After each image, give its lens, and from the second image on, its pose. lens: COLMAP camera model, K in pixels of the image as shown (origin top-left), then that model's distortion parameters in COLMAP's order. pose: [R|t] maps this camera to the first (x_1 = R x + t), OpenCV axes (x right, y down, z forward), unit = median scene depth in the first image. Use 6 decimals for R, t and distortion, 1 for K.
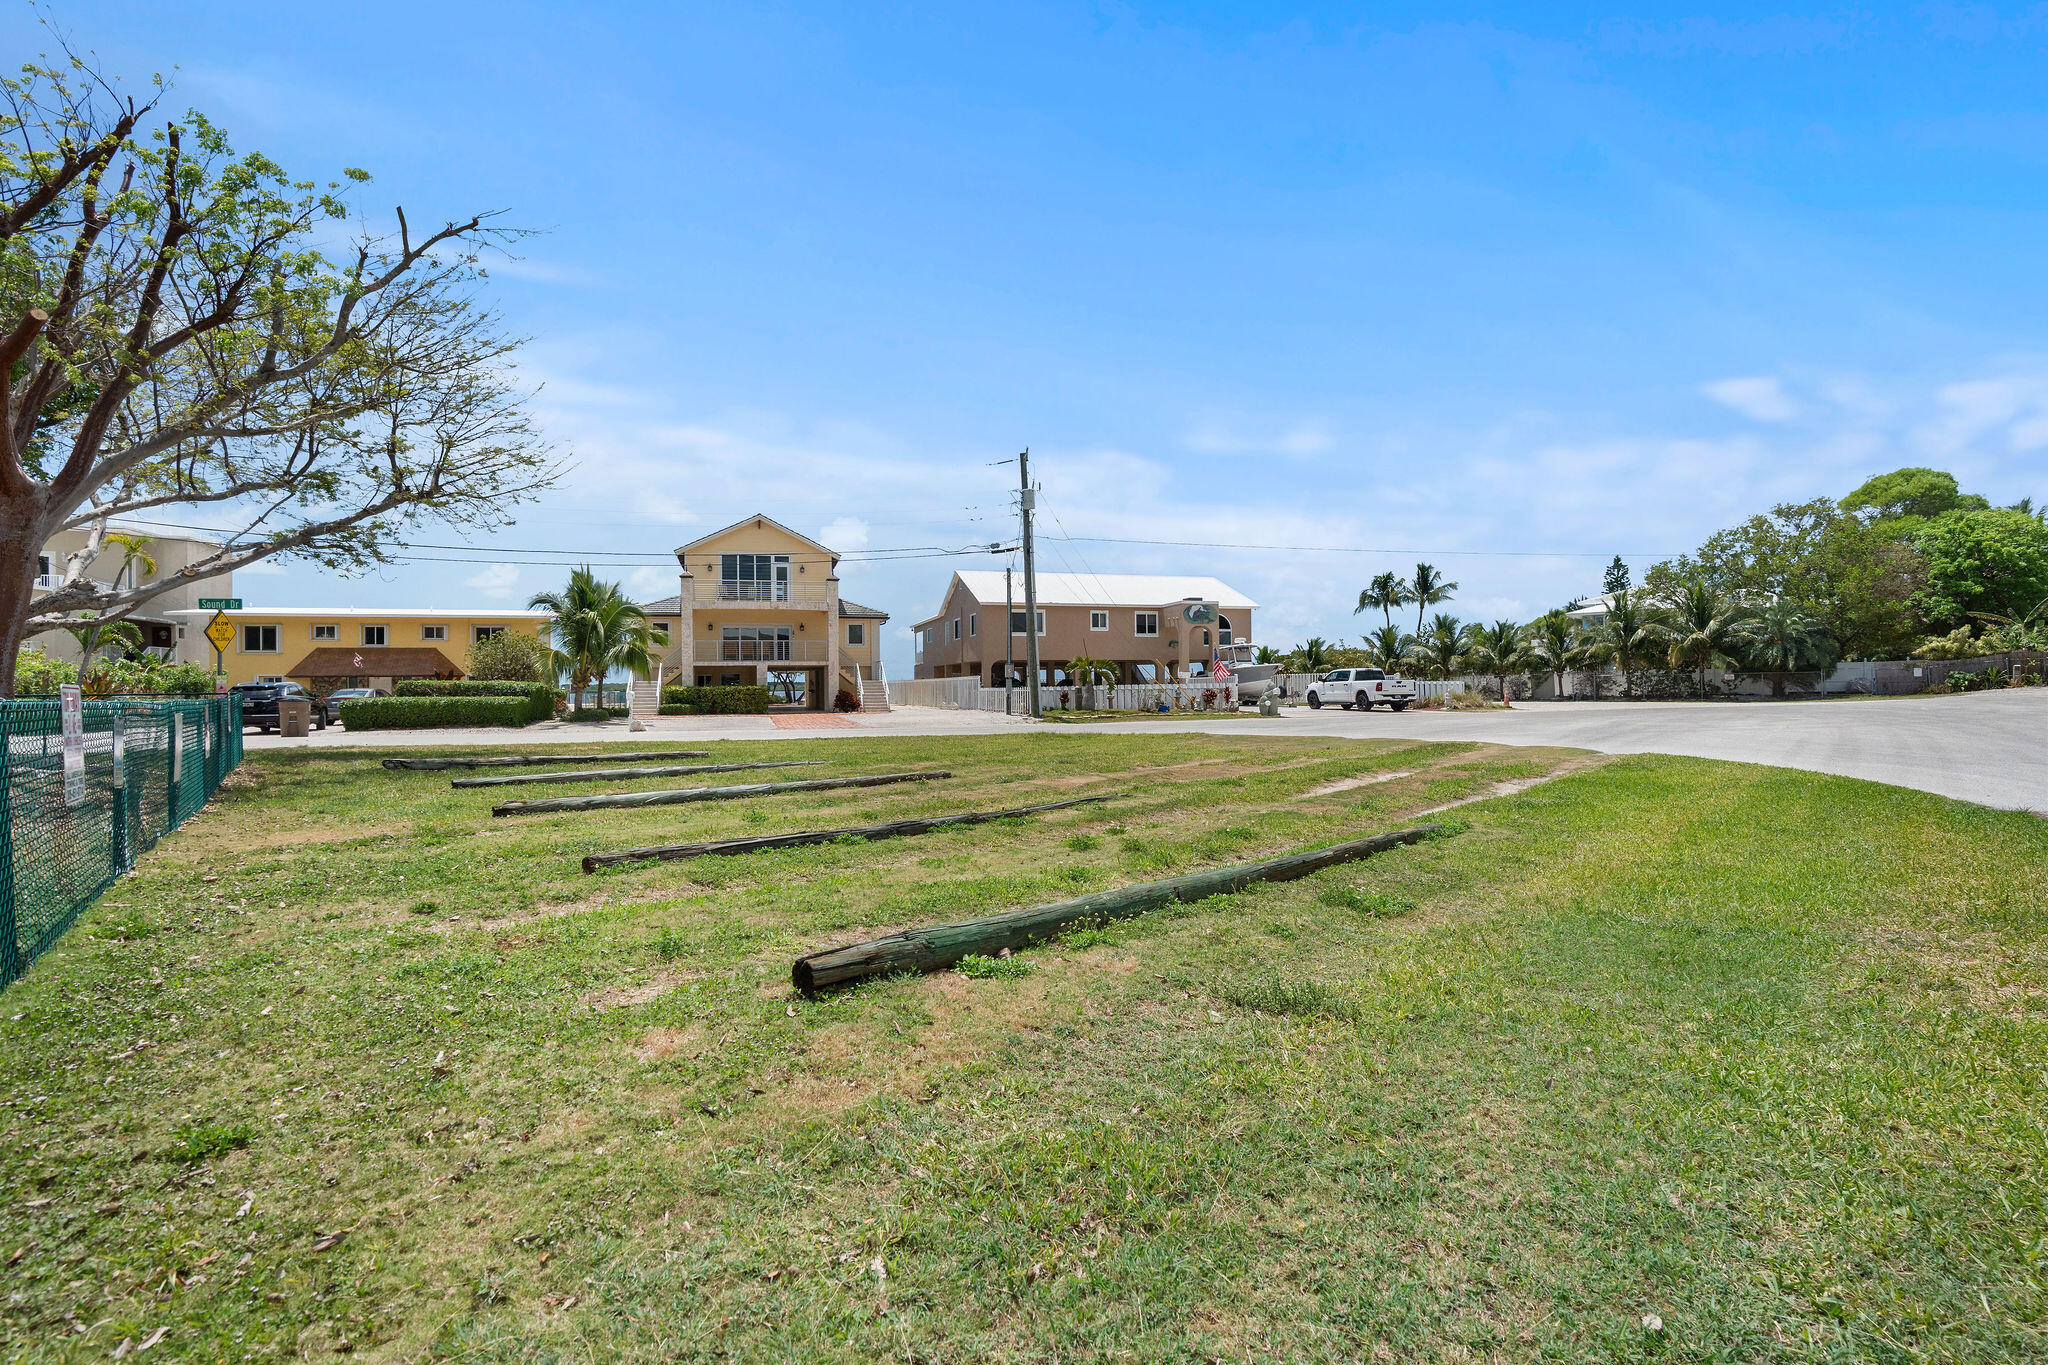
lens RADIAL K [[940.1, 0, 1021.5], [0, 940.1, 683.8], [0, 0, 1]] dist [-0.009393, 0.003177]
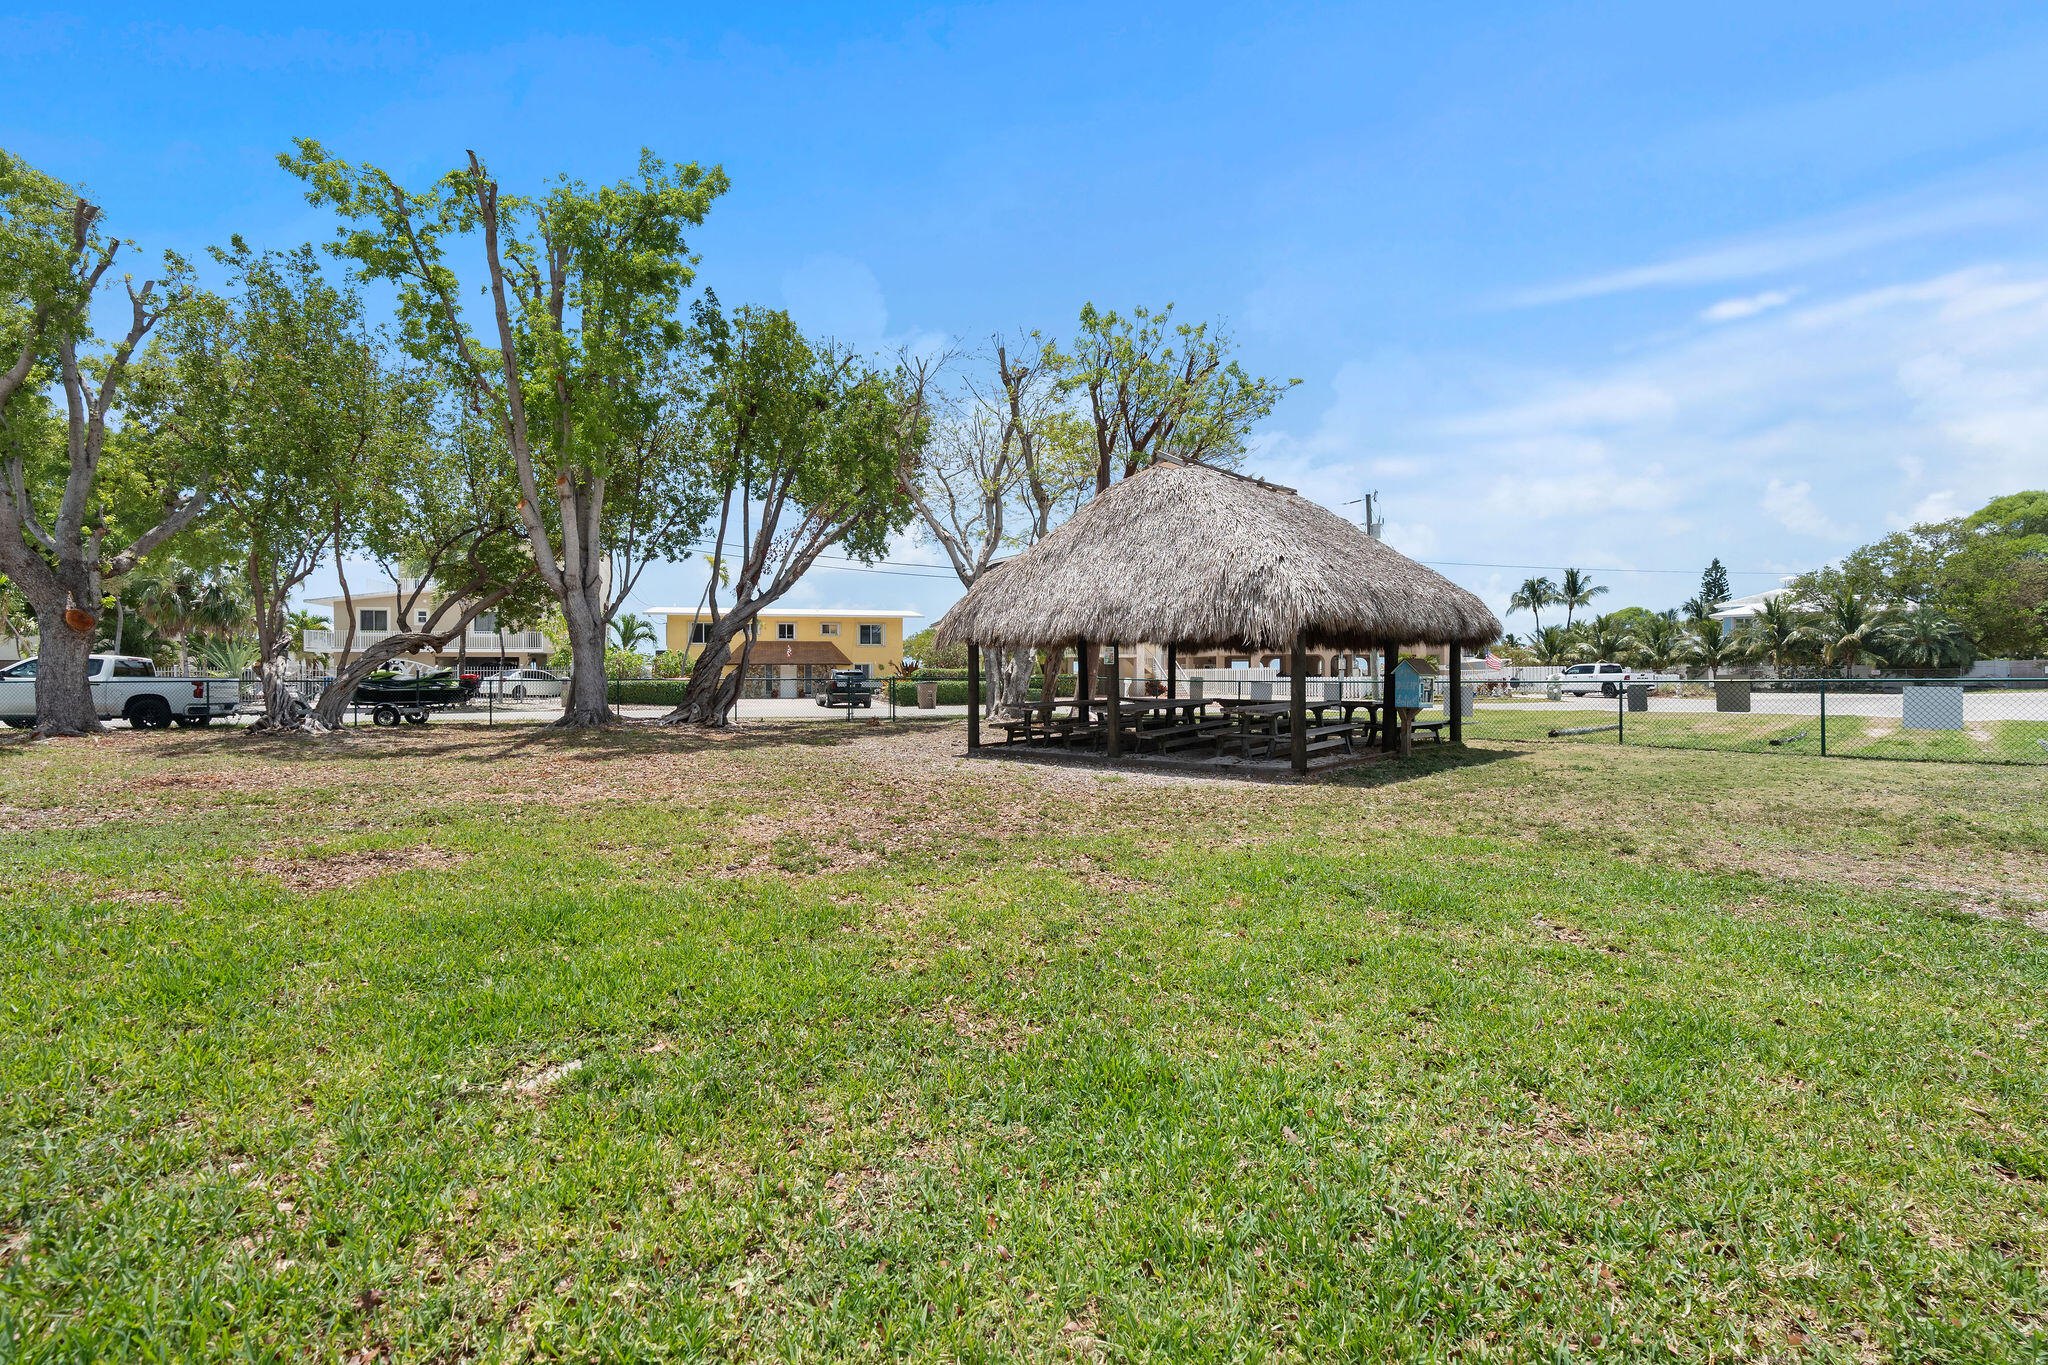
lens RADIAL K [[940.1, 0, 1026.6], [0, 940.1, 680.6], [0, 0, 1]] dist [-0.009393, 0.003177]
pose [[0.999804, 0.007467, -0.018350, -0.270735], [-0.007313, 0.999937, 0.008462, 0.000652], [0.018412, -0.008326, 0.999796, -0.178359]]
